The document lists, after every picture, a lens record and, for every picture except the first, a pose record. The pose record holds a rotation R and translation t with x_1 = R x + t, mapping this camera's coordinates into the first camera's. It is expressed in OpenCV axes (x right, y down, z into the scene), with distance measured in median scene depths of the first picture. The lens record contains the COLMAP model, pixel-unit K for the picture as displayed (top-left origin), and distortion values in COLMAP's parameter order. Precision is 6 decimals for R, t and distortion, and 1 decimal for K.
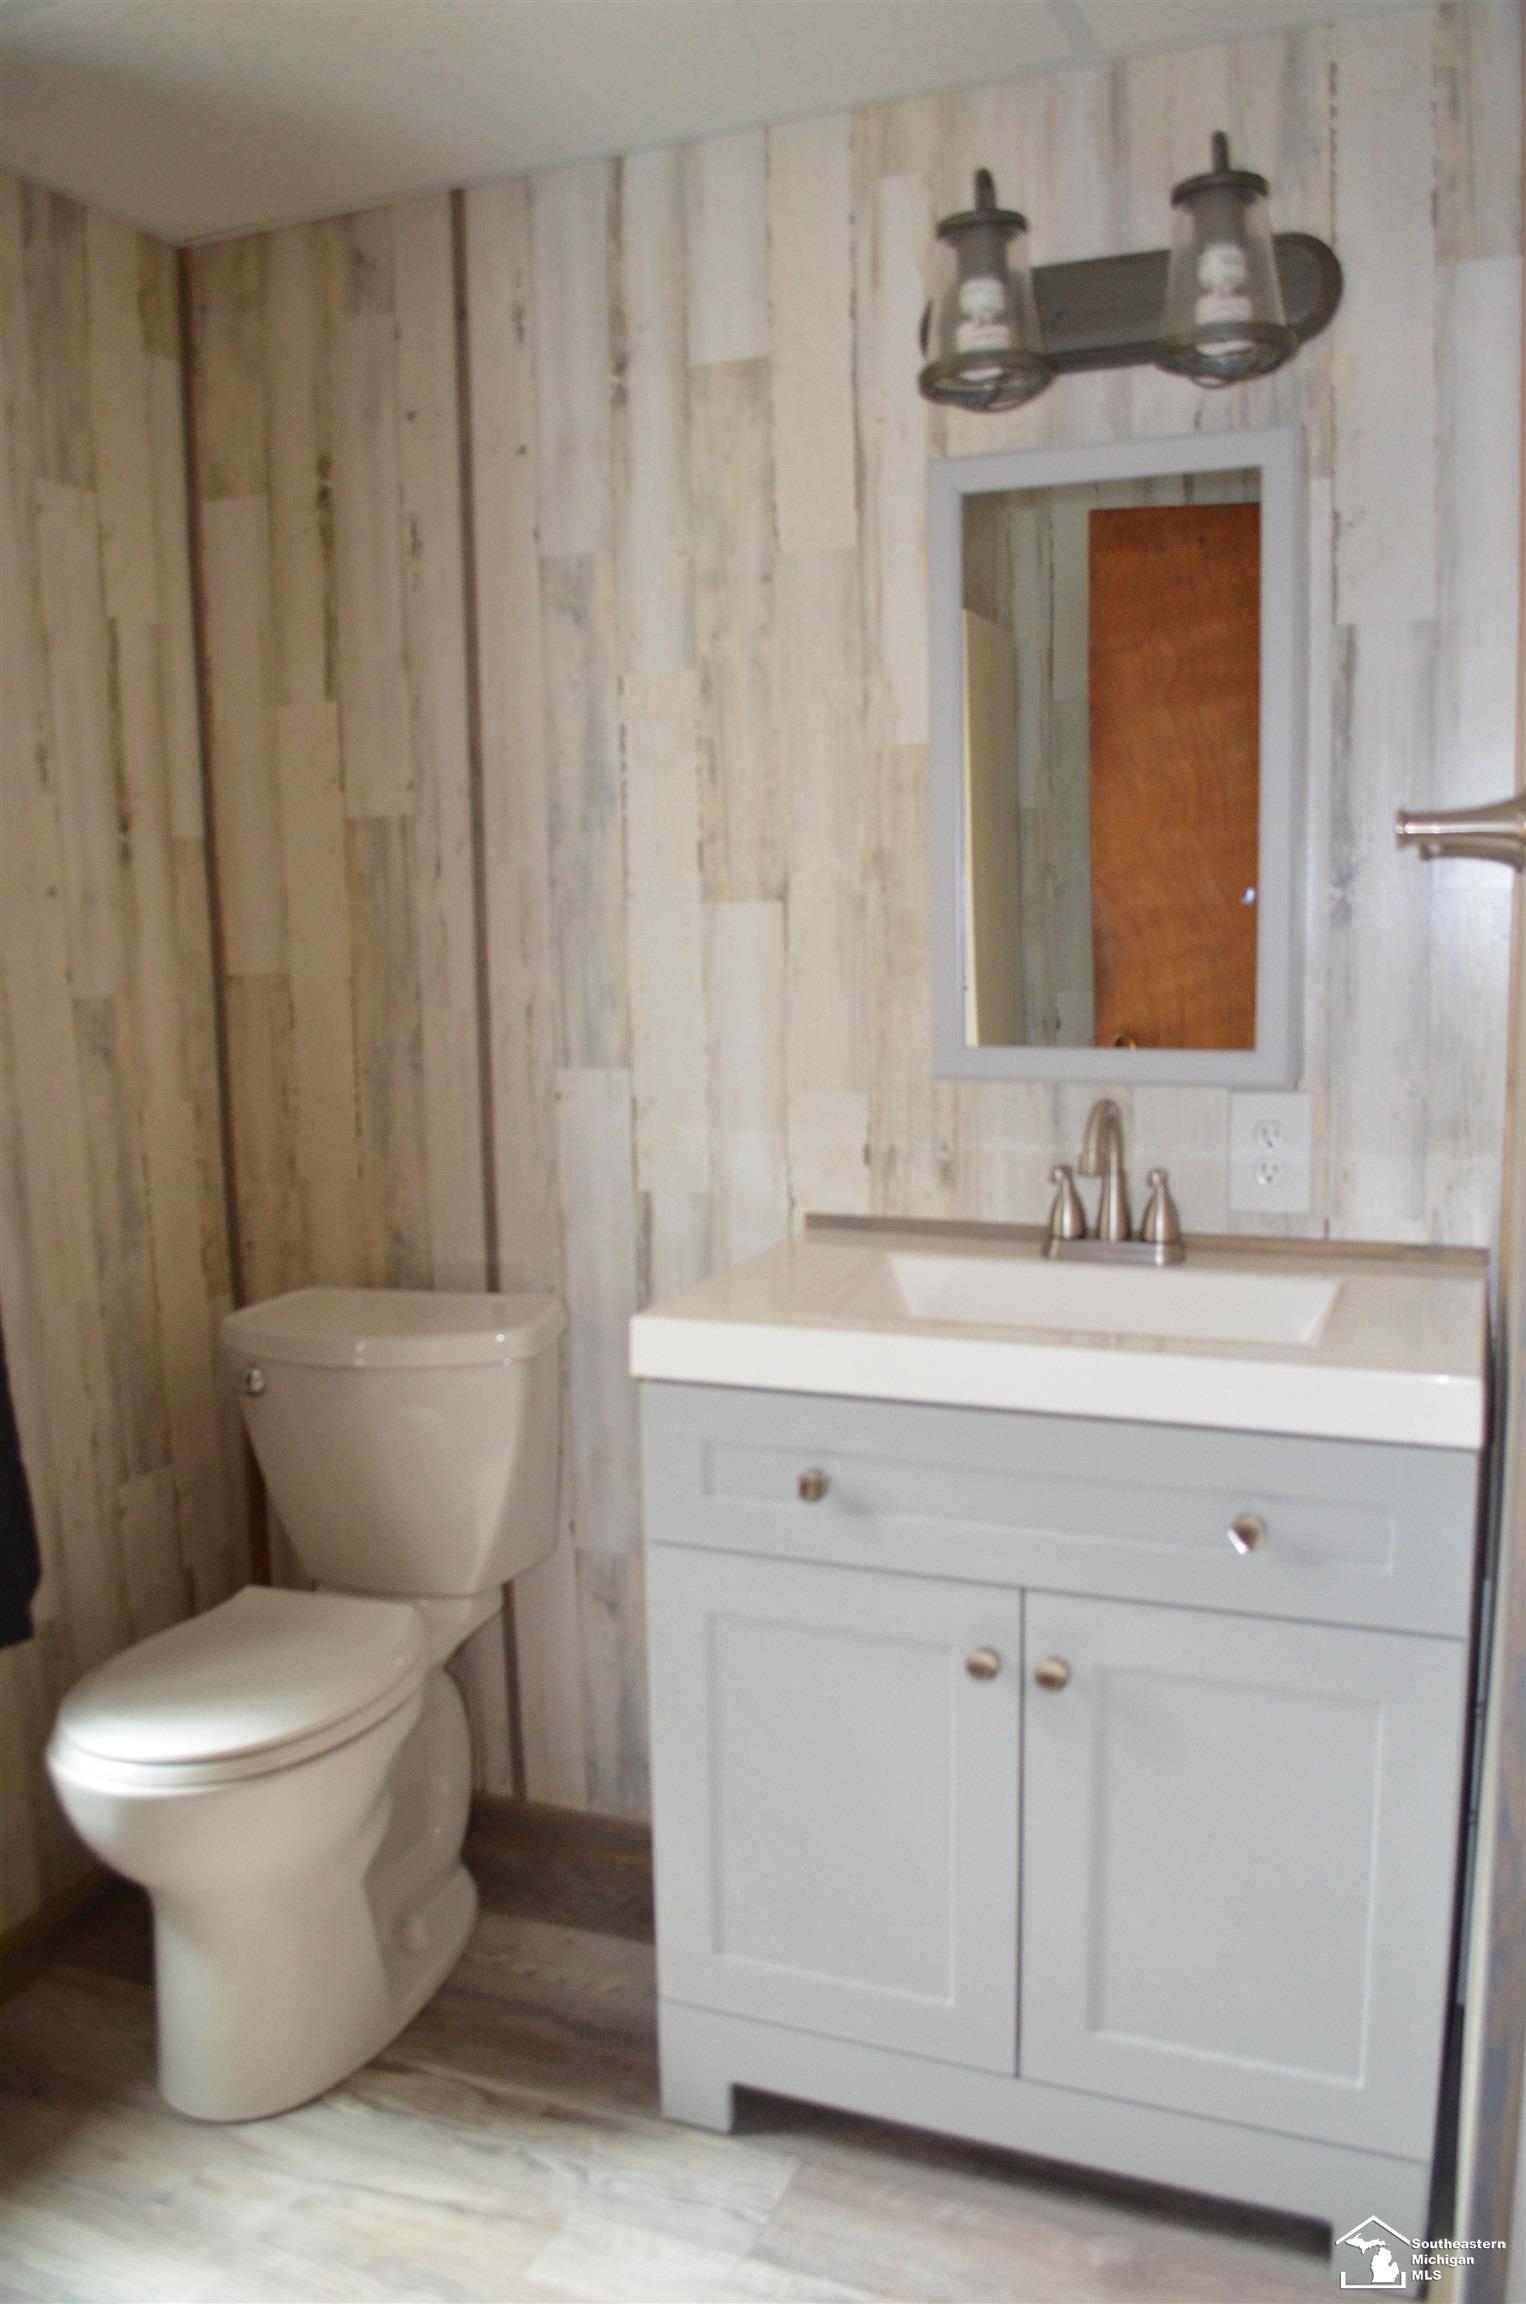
lens RADIAL K [[1825.3, 0, 751.6], [0, 1825.3, 1164.7], [0, 0, 1]] dist [-0.084629, 0.013725]
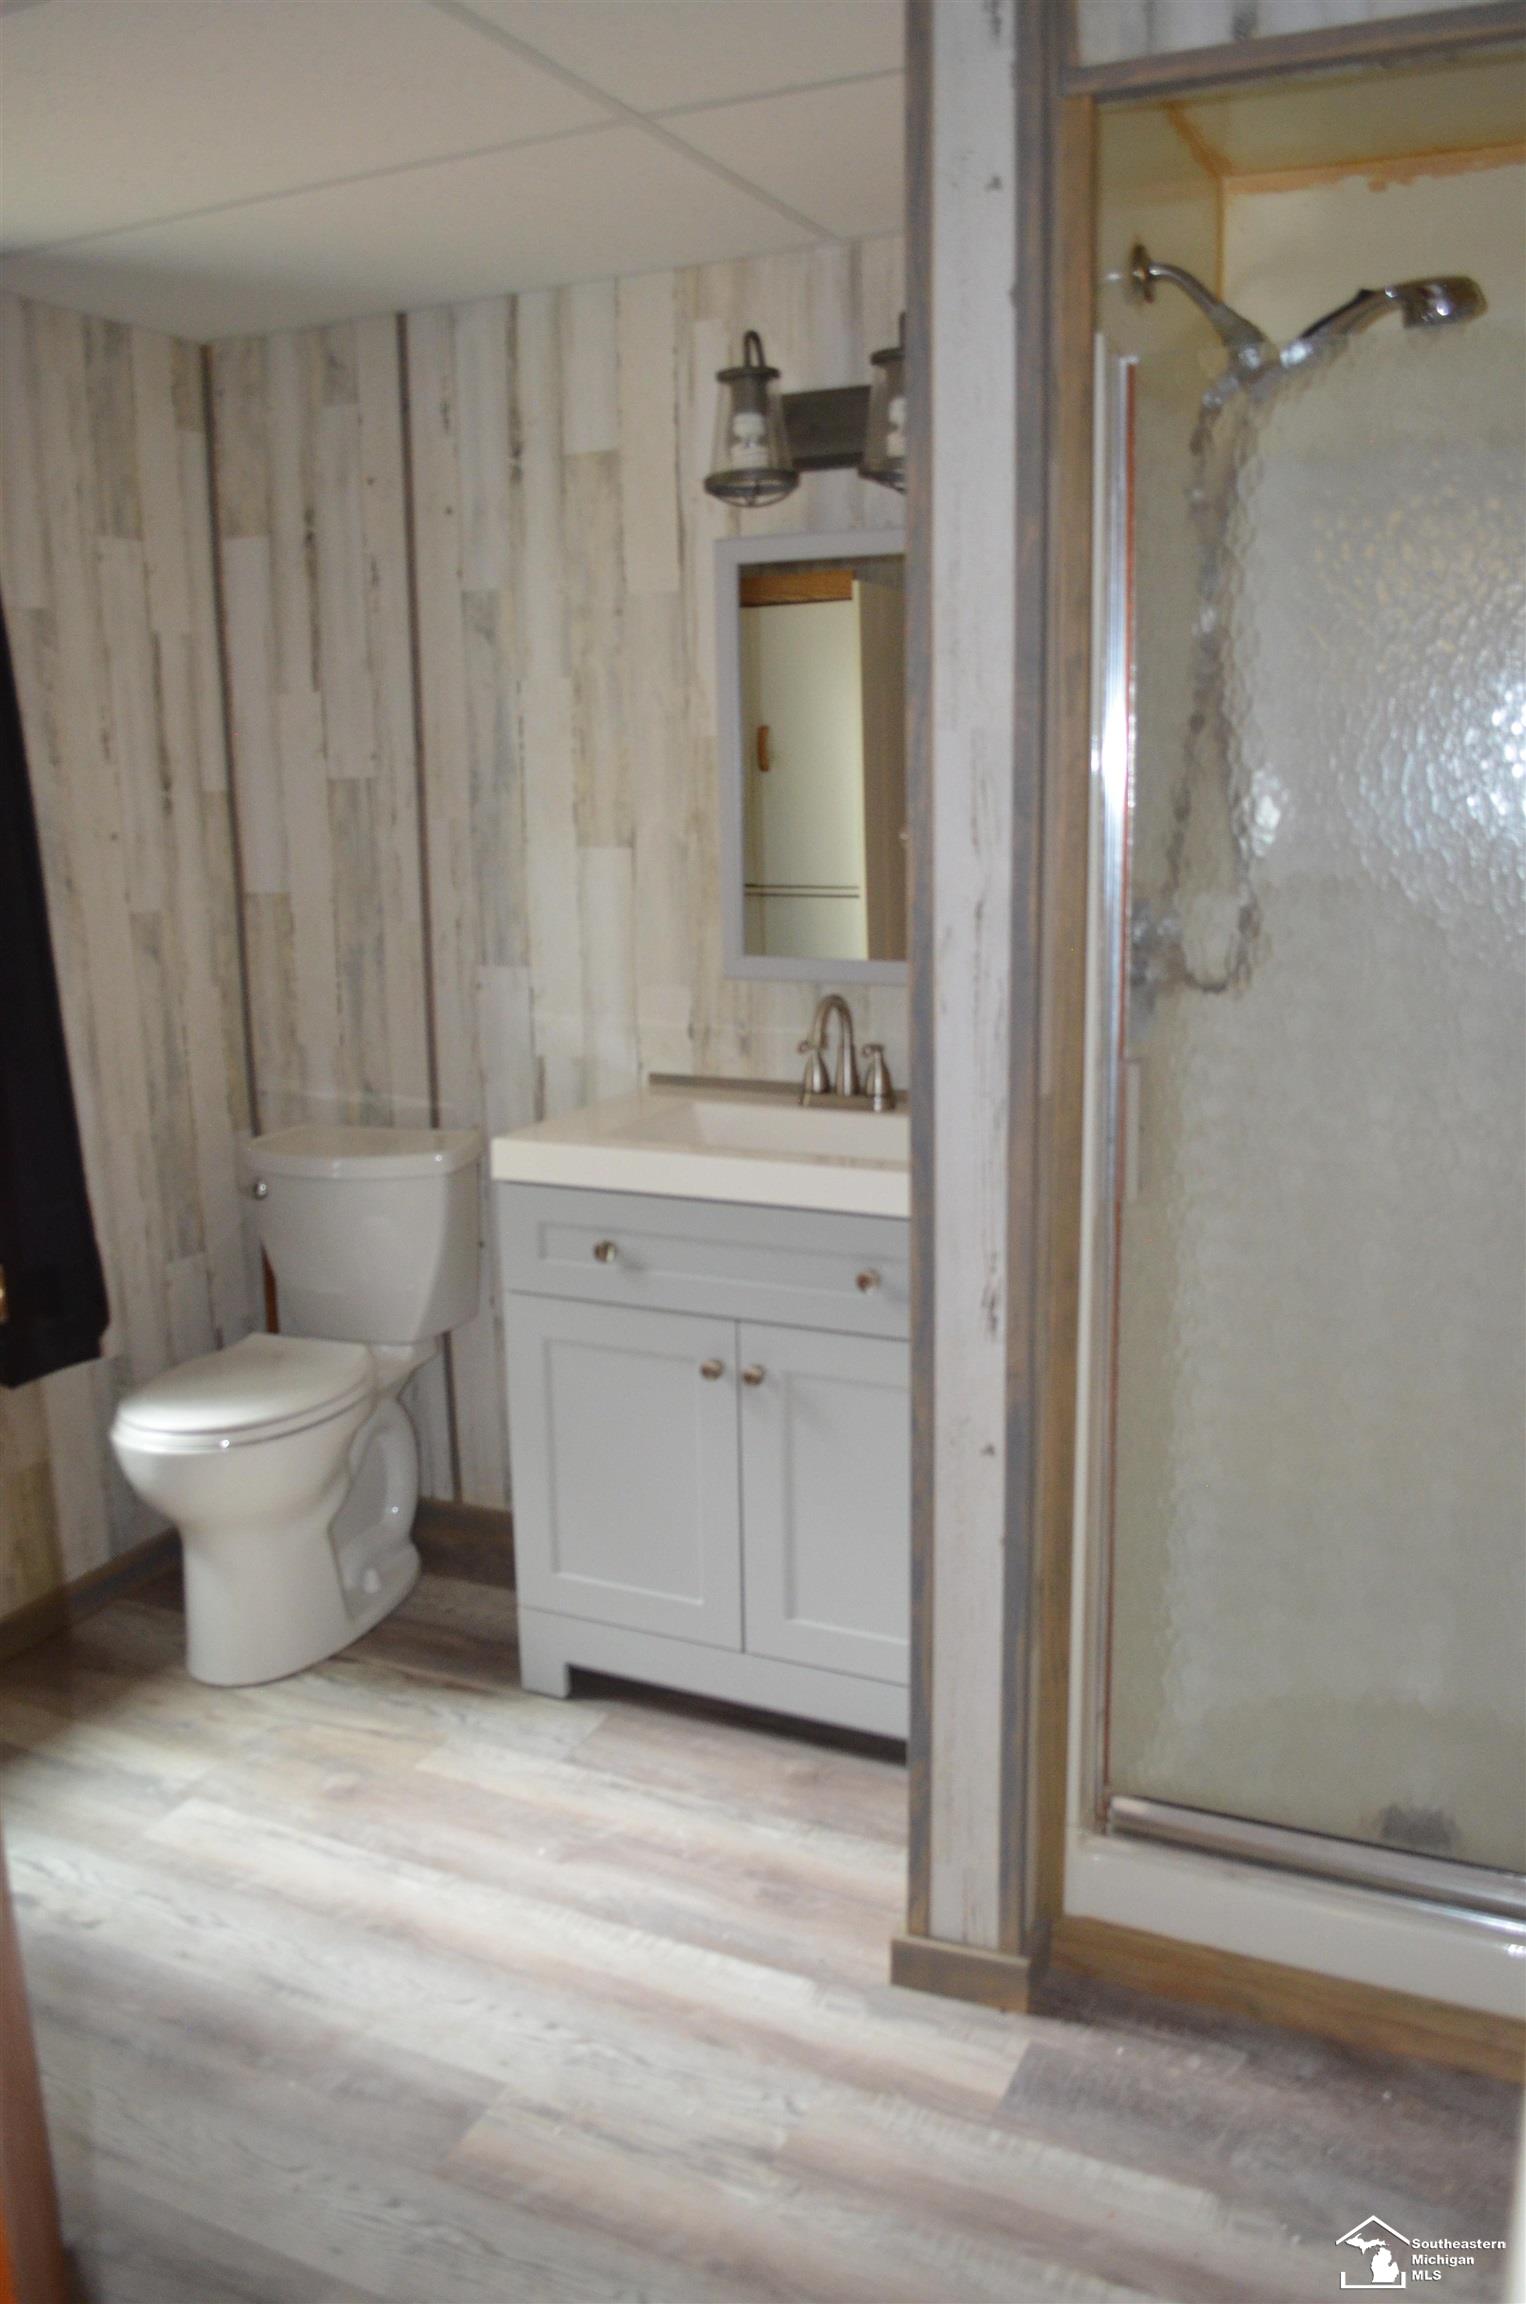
lens RADIAL K [[1825.3, 0, 751.6], [0, 1825.3, 1164.7], [0, 0, 1]] dist [-0.084629, 0.013725]
pose [[0.998728, 0.015650, -0.047941, 0.184313], [-0.012236, 0.997424, 0.070683, -0.002896], [0.048924, -0.070006, 0.996346, -0.403519]]
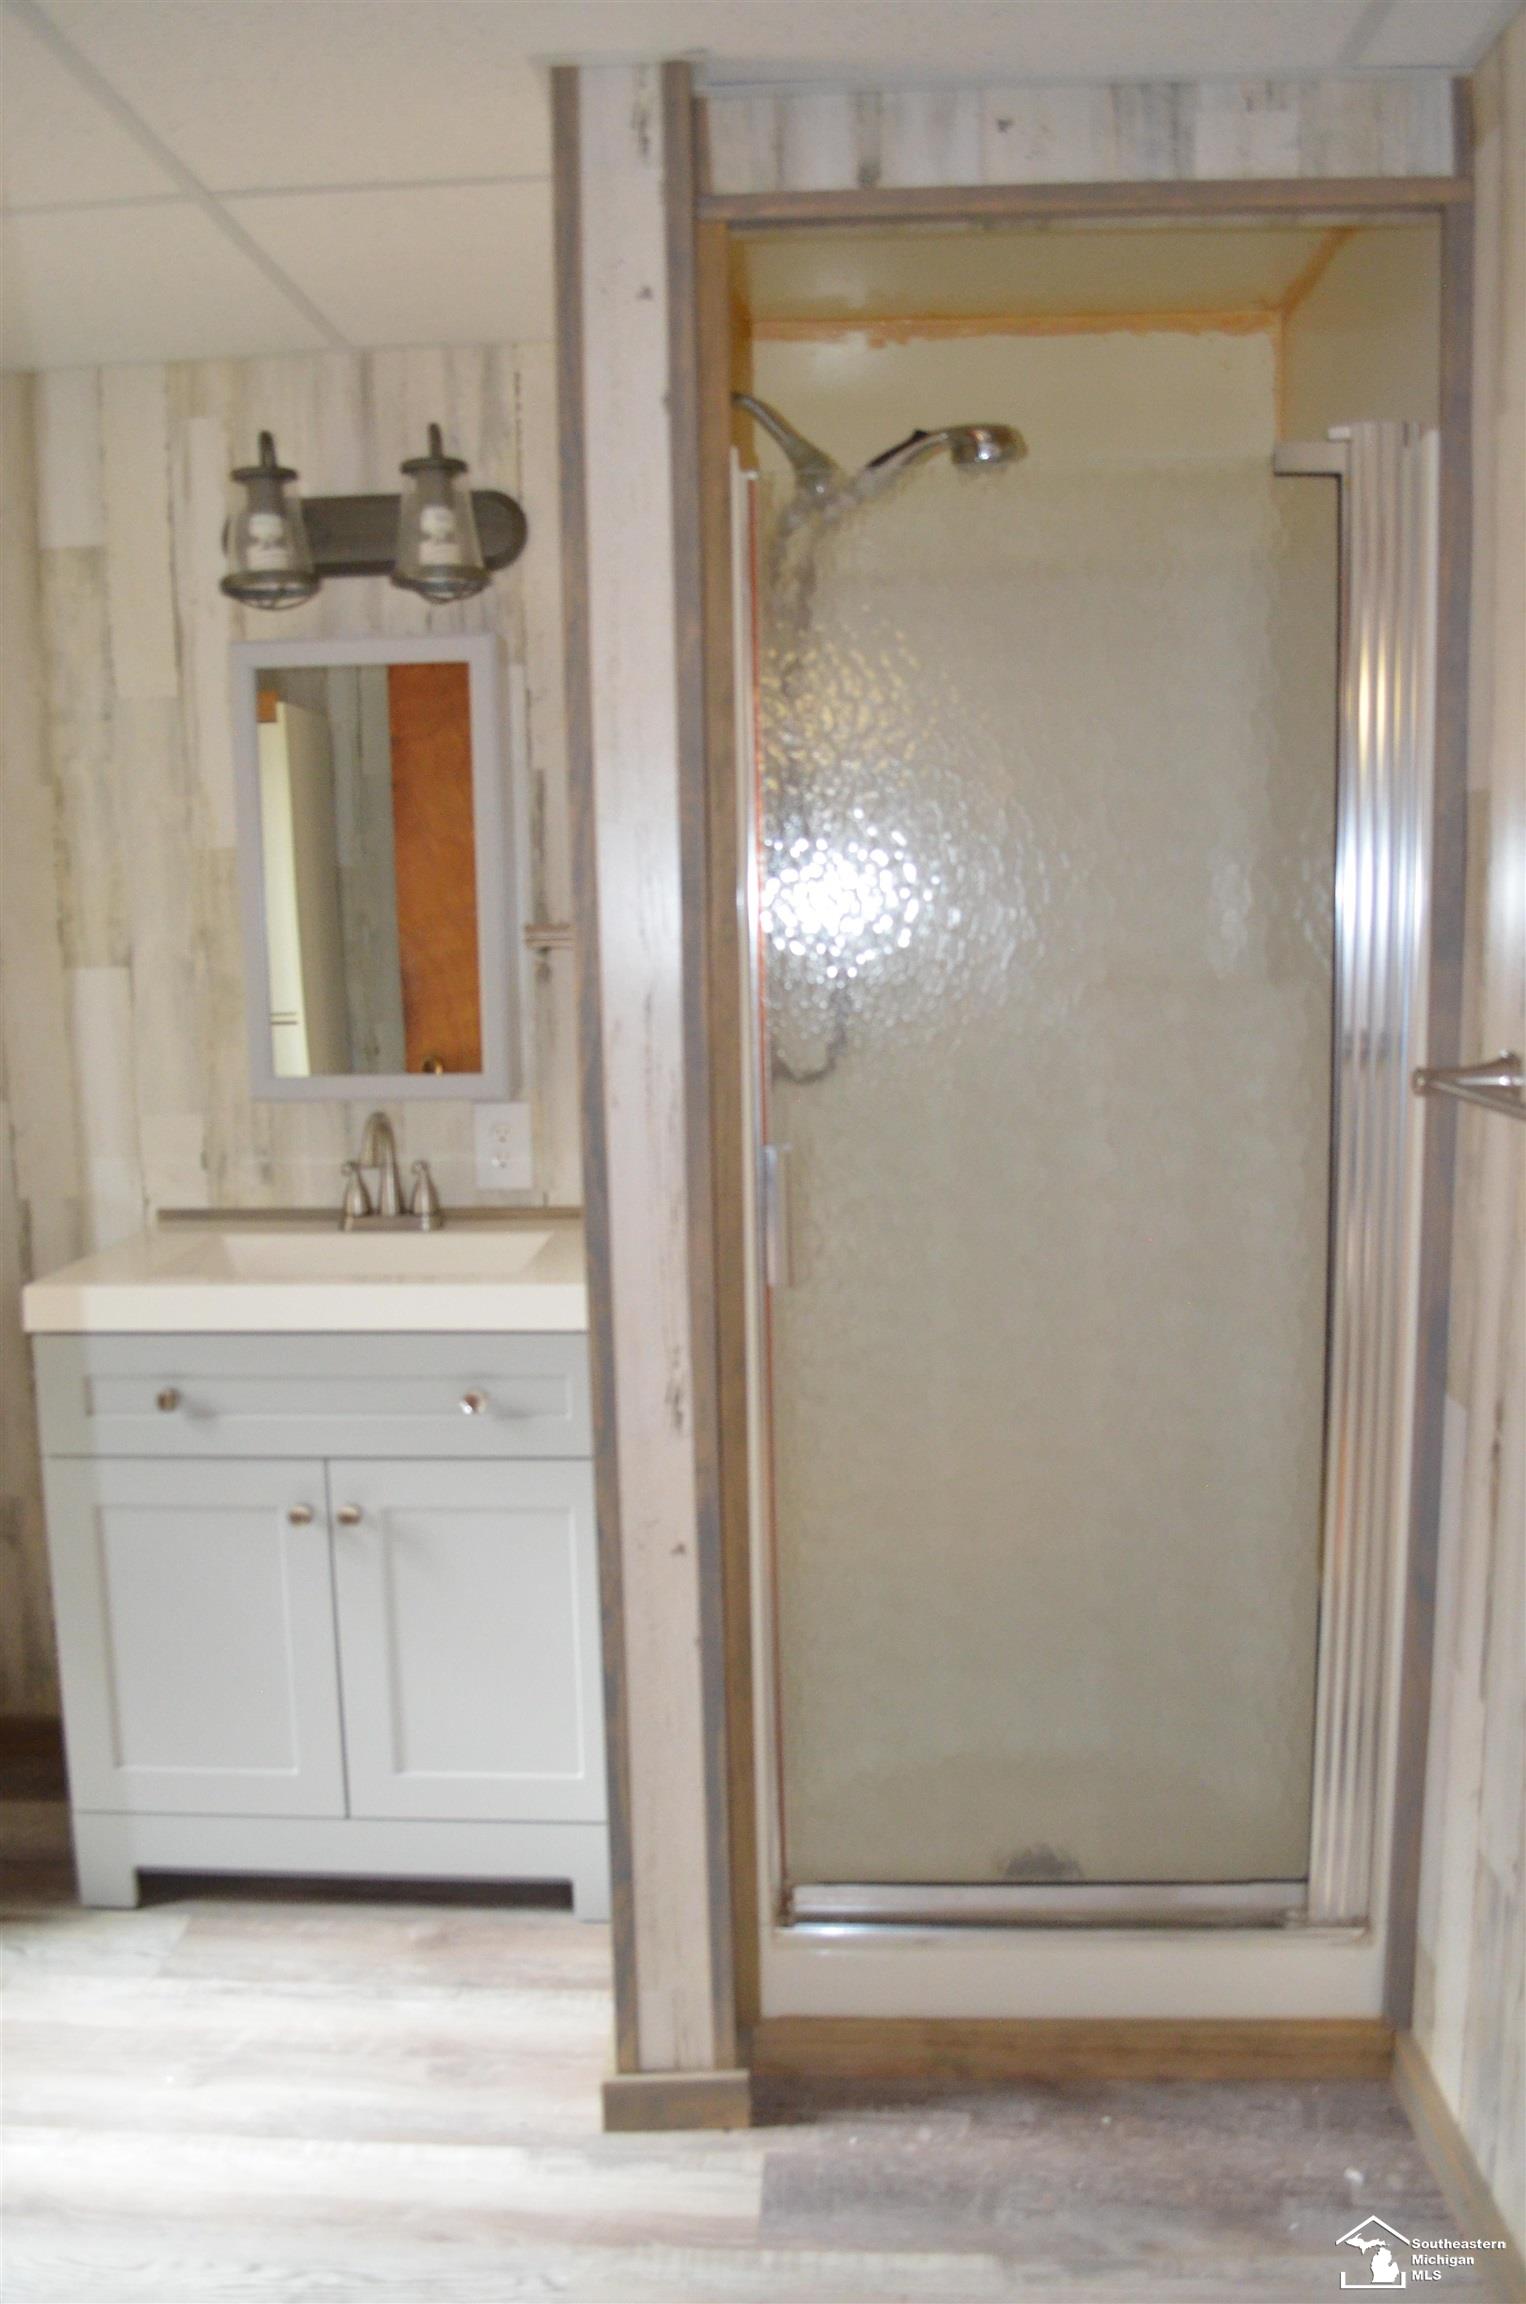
lens RADIAL K [[1825.3, 0, 751.6], [0, 1825.3, 1164.7], [0, 0, 1]] dist [-0.084629, 0.013725]
pose [[0.941480, -0.042688, 0.334355, -0.000929], [0.045579, 0.998960, -0.000801, 0.016255], [-0.333973, 0.015993, 0.942447, -0.356944]]
